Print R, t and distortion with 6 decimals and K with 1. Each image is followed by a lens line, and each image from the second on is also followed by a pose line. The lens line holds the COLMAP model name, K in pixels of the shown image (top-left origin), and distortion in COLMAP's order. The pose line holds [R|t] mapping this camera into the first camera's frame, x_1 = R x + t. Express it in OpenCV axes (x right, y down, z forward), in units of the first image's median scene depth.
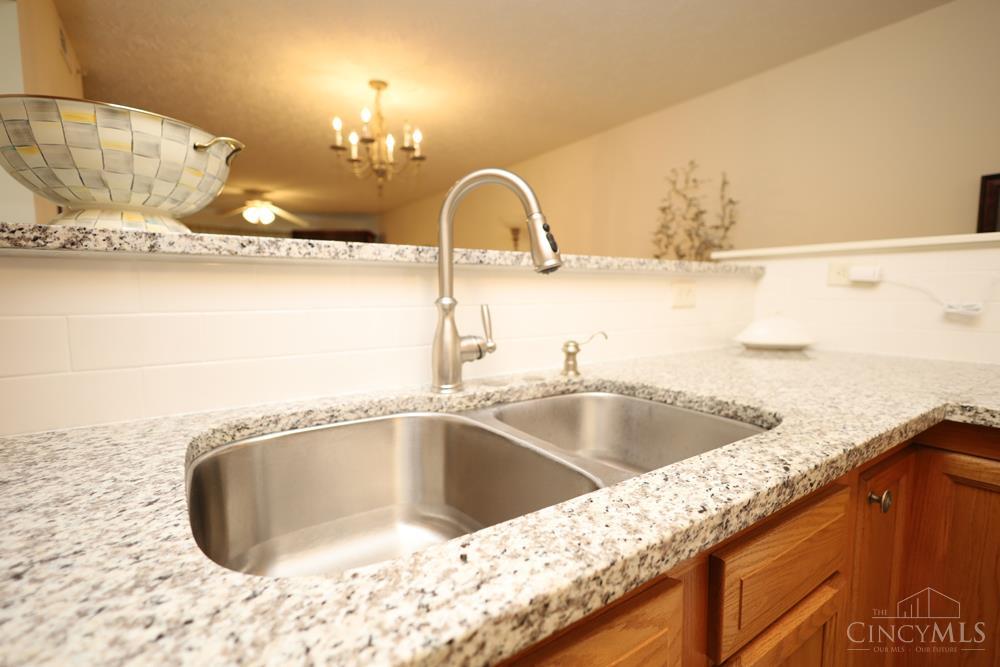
lens RADIAL K [[463.0, 0, 501.9], [0, 463.0, 332.0], [0, 0, 1]] dist [0.001171, 0.000180]
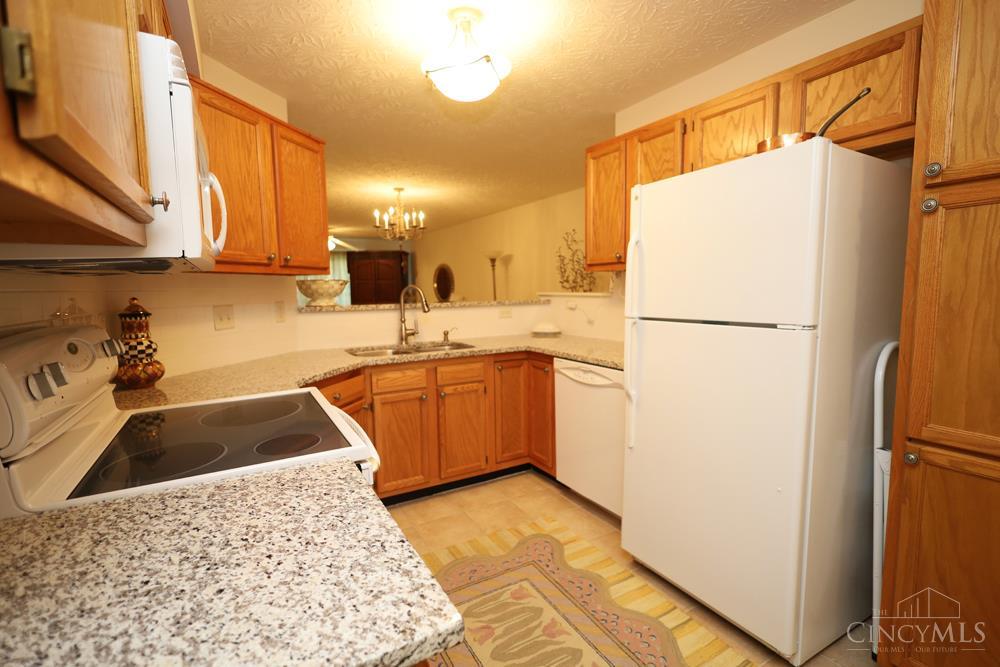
lens RADIAL K [[463.0, 0, 501.9], [0, 463.0, 332.0], [0, 0, 1]] dist [0.001171, 0.000180]
pose [[0.995722, -0.002228, -0.092374, 0.295147], [0.003208, 0.999940, 0.010464, -0.000371], [0.092345, -0.010716, 0.995669, -0.756250]]
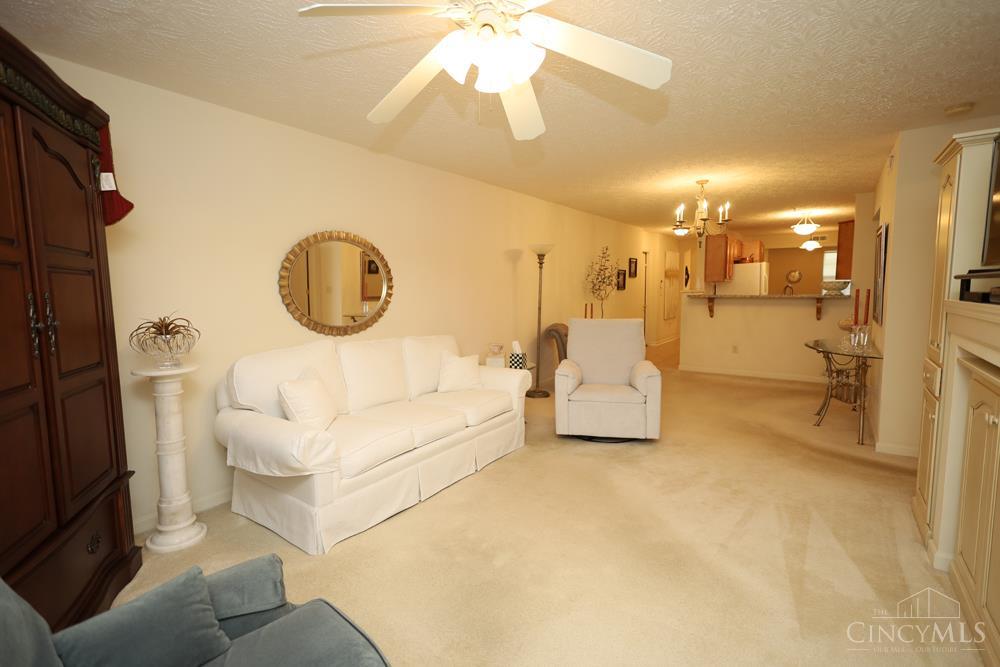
lens RADIAL K [[463.0, 0, 501.9], [0, 463.0, 332.0], [0, 0, 1]] dist [0.001171, 0.000180]
pose [[-0.331433, -0.088079, 0.939359, -1.633880], [0.093559, 0.987657, 0.125618, -0.277870], [-0.938829, 0.129519, -0.319101, 2.258659]]
